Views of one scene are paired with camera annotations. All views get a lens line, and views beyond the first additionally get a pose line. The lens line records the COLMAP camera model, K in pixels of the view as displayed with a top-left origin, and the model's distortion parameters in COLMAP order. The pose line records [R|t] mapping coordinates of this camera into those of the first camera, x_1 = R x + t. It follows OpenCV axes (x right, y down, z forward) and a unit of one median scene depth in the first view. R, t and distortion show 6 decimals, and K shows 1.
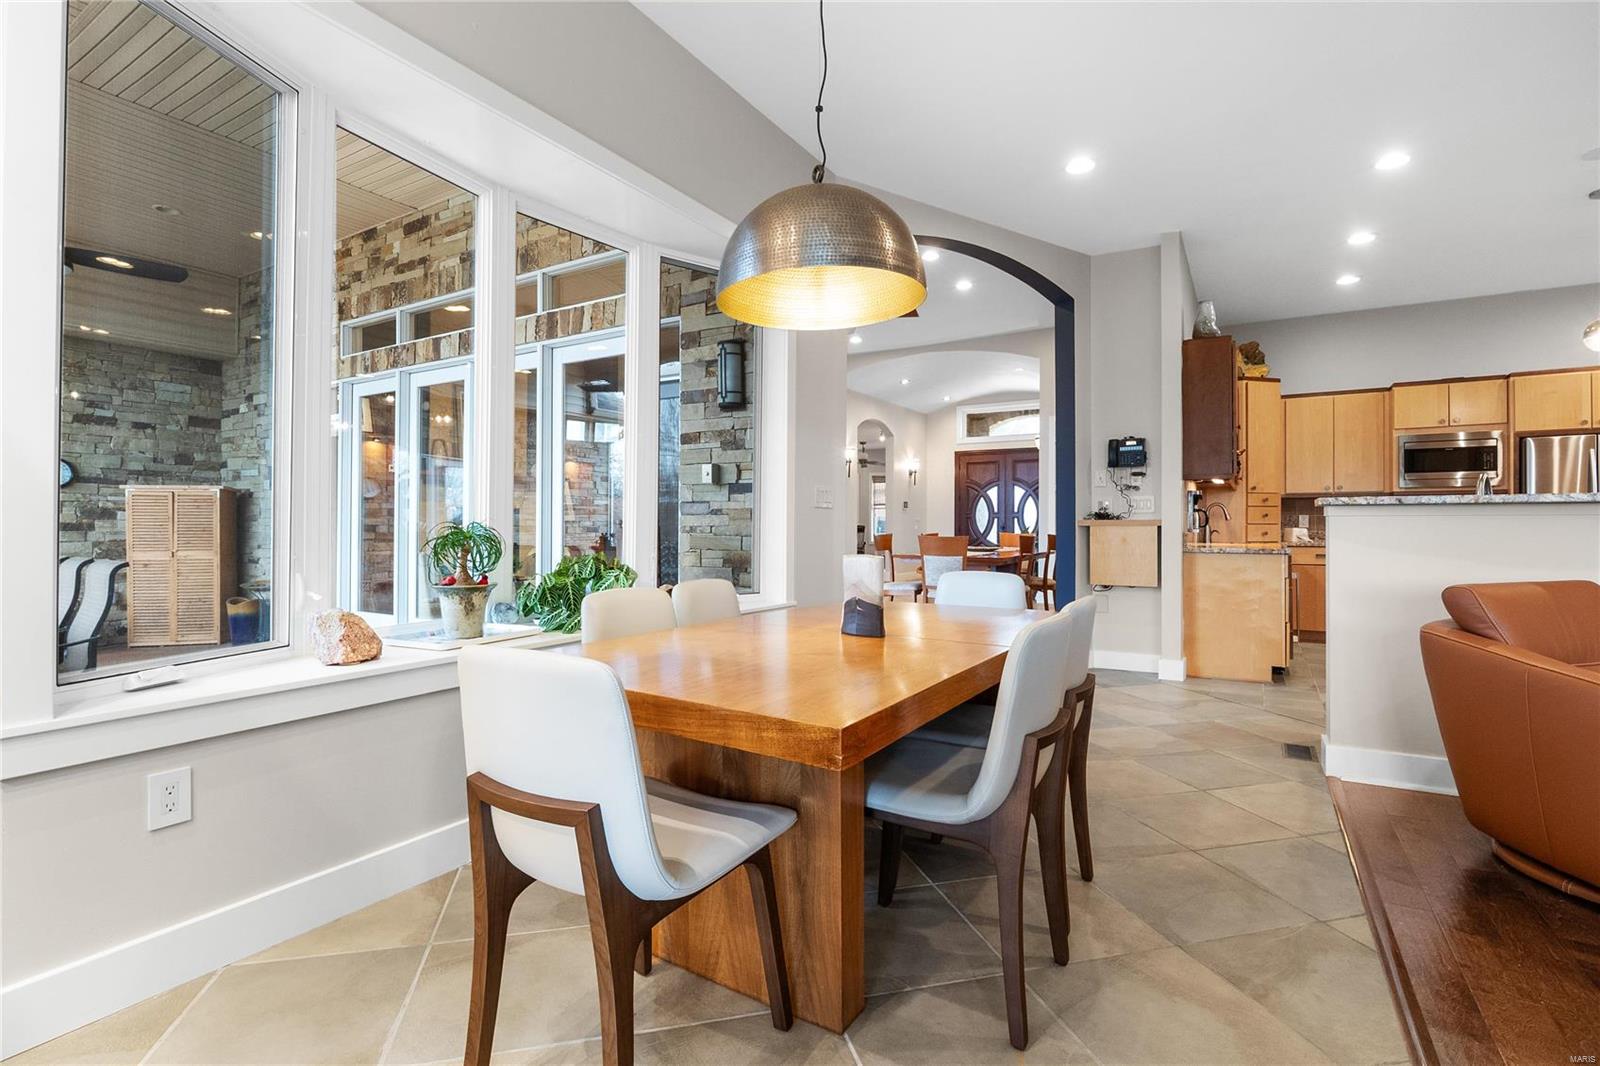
lens RADIAL K [[756.1, 0, 790.6], [0, 756.1, 524.6], [0, 0, 1]] dist [-0.021842, 0.000447]
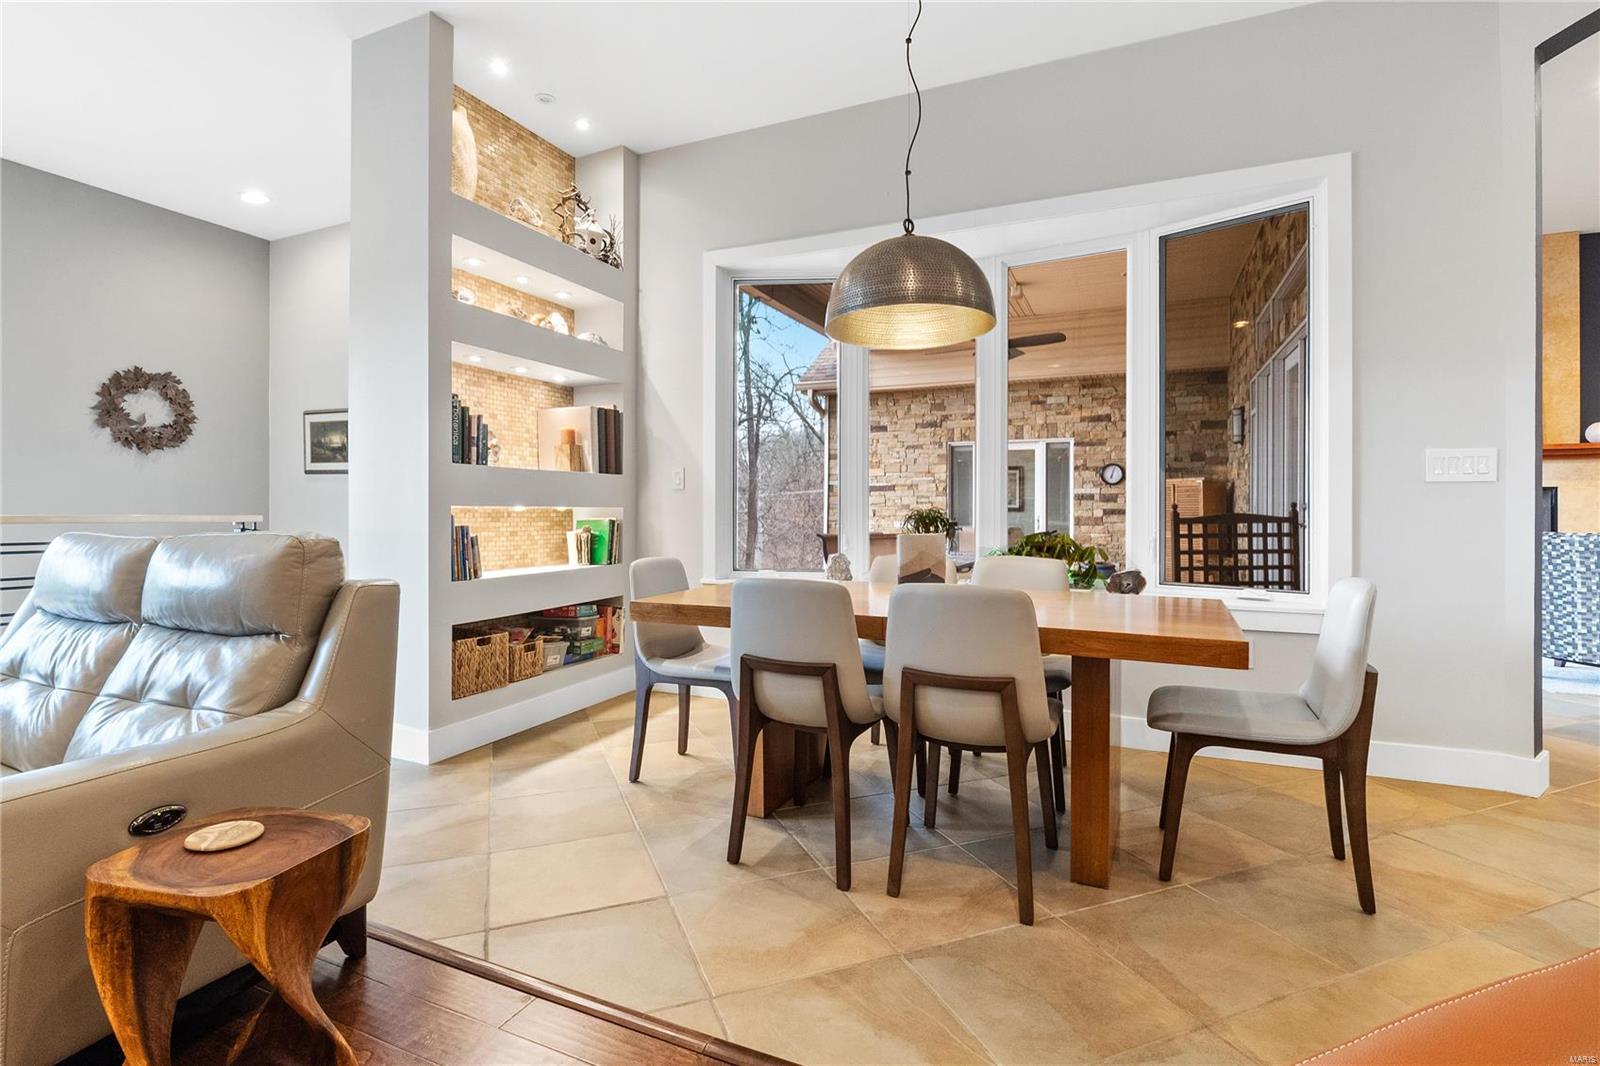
lens RADIAL K [[756.1, 0, 787.5], [0, 756.1, 521.1], [0, 0, 1]] dist [-0.021842, 0.000447]
pose [[0.117279, 0.012569, -0.993019, 0.354061], [0.003920, 0.999906, 0.013120, -0.000051], [0.993091, -0.005432, 0.117219, 0.183877]]
